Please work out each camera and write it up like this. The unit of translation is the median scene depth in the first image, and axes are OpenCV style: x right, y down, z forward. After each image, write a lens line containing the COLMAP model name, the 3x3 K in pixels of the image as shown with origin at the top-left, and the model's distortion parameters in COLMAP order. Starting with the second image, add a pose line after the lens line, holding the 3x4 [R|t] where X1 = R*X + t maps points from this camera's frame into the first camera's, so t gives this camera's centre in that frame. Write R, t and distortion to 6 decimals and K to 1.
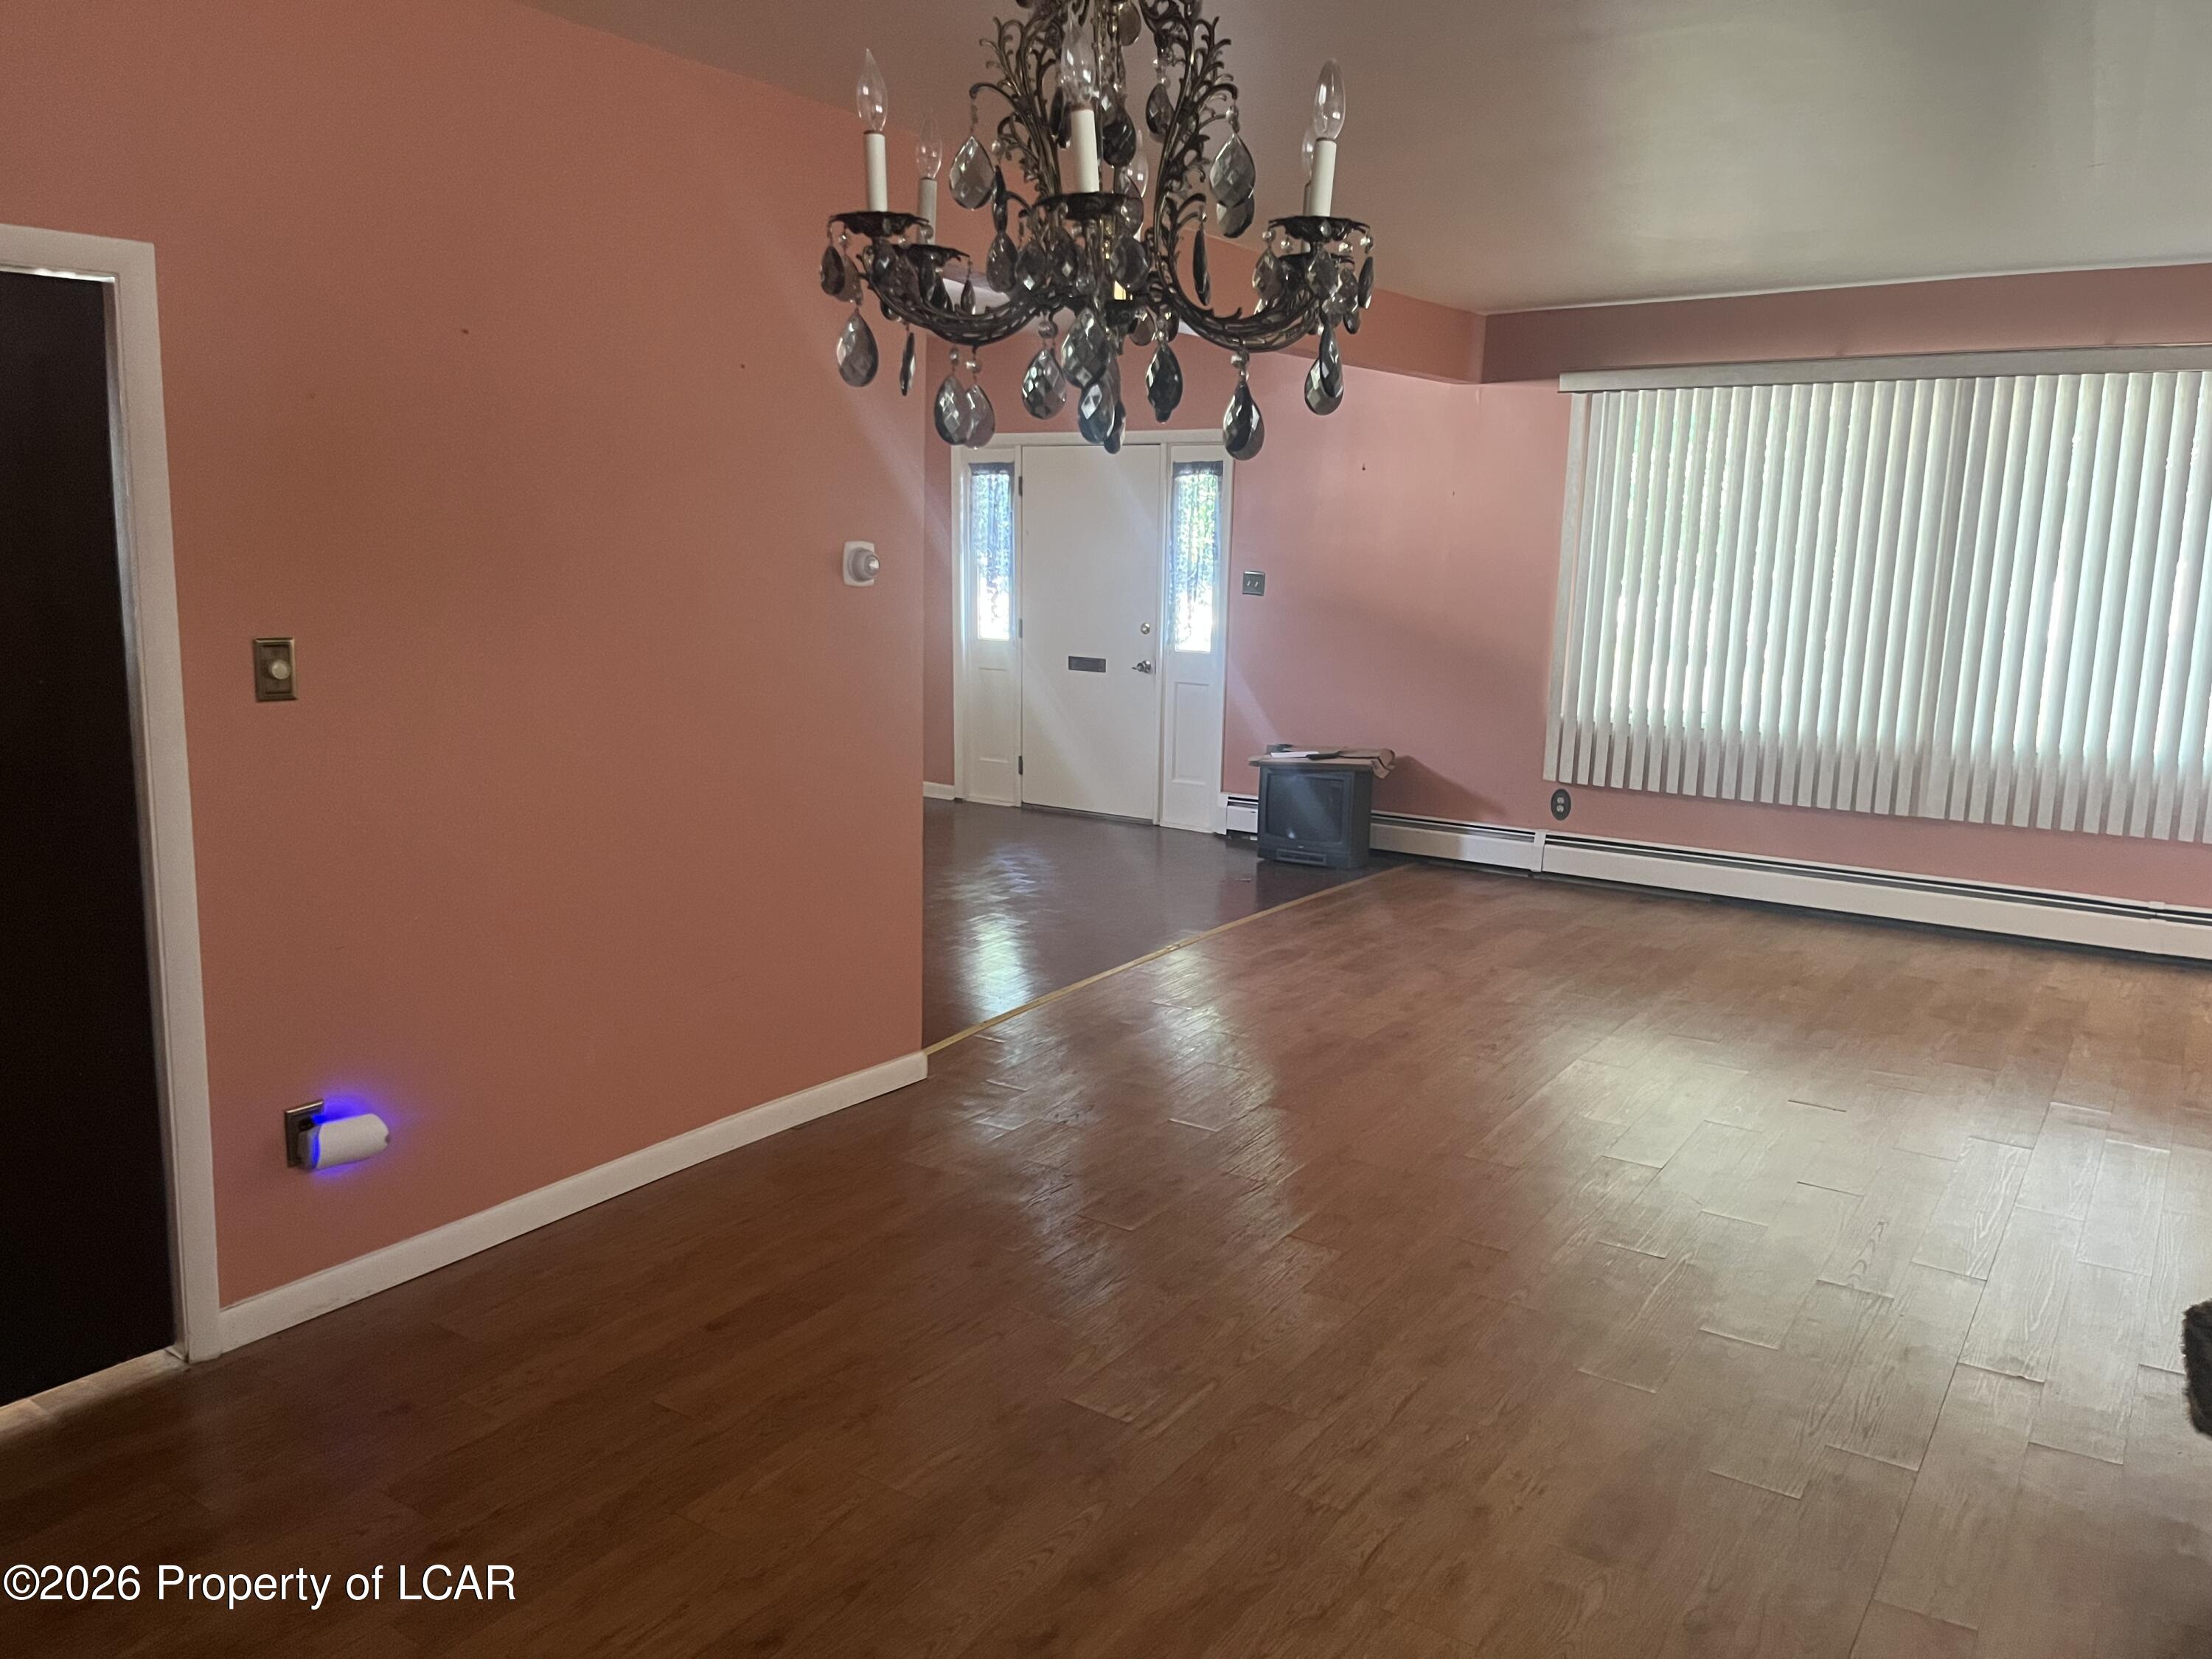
lens RADIAL K [[1668.3, 0, 1100.5], [0, 1668.3, 834.1], [0, 0, 1]] dist [0.097274, -0.142178]
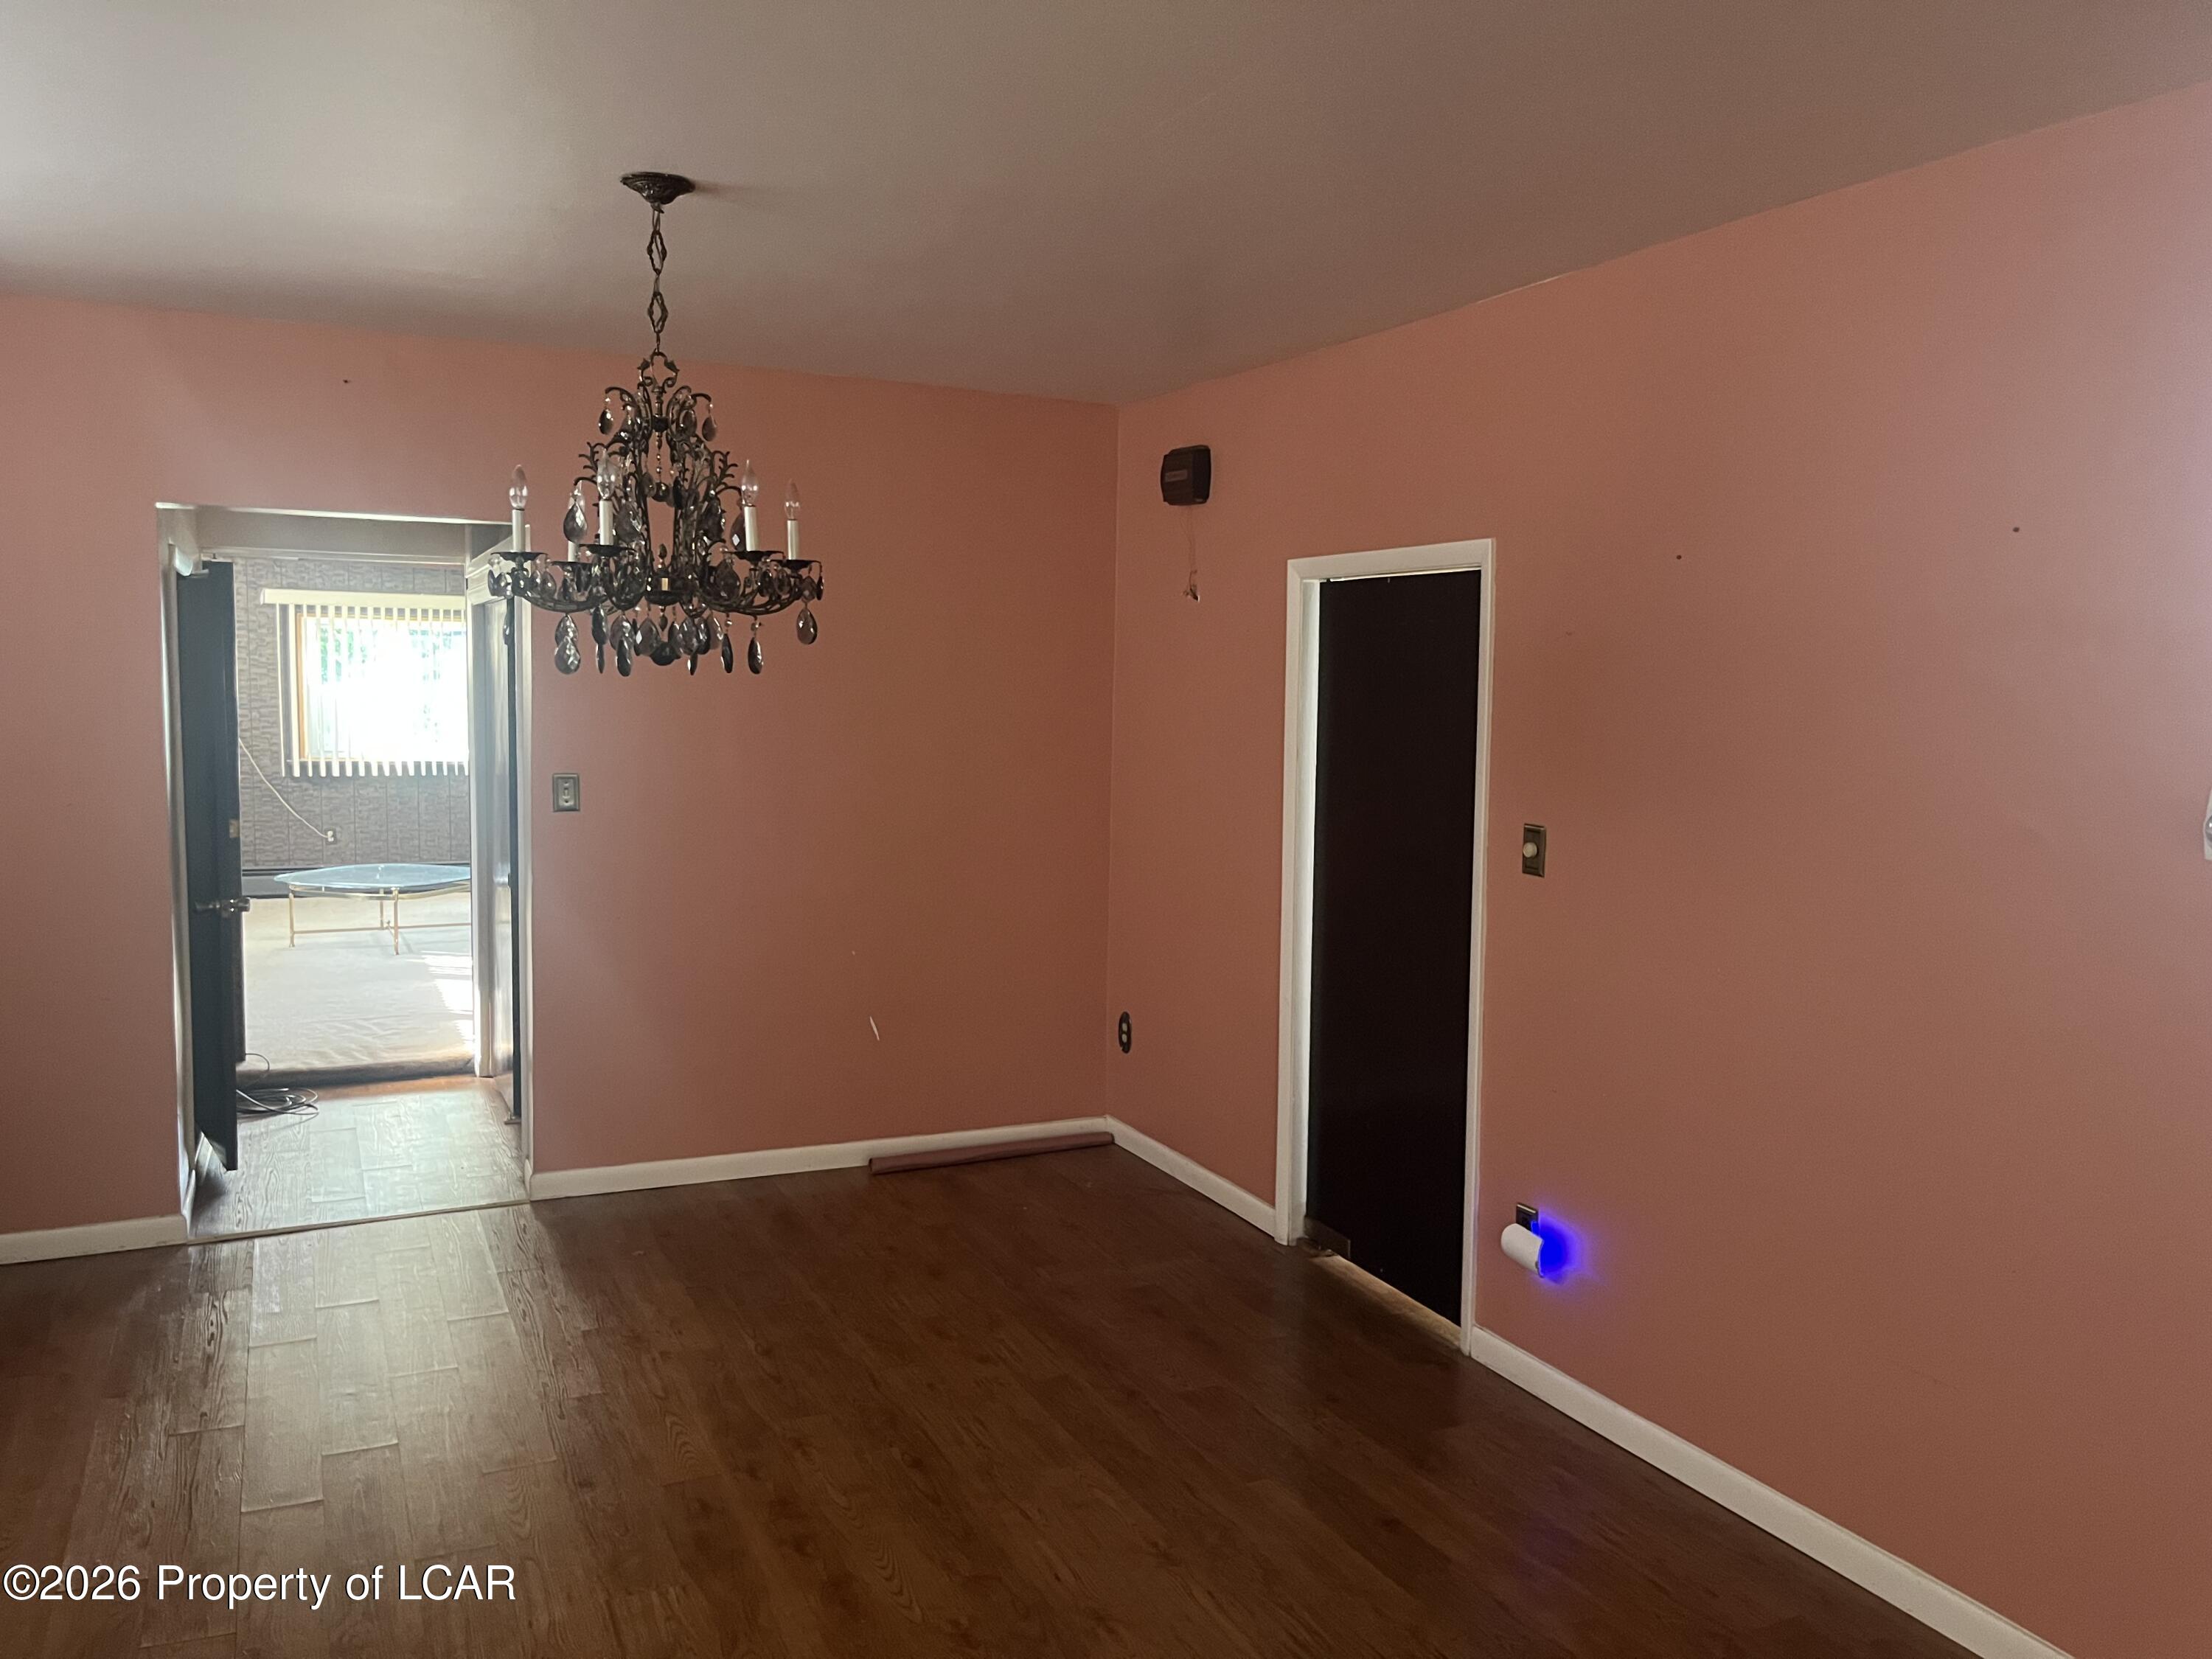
lens RADIAL K [[1668.3, 0, 1100.5], [0, 1668.3, 834.1], [0, 0, 1]] dist [0.097274, -0.142178]
pose [[-0.497246, 0.052618, -0.866012, 1.103977], [-0.182229, 0.969560, 0.163541, -0.371596], [0.848256, 0.239133, -0.472522, 1.930622]]
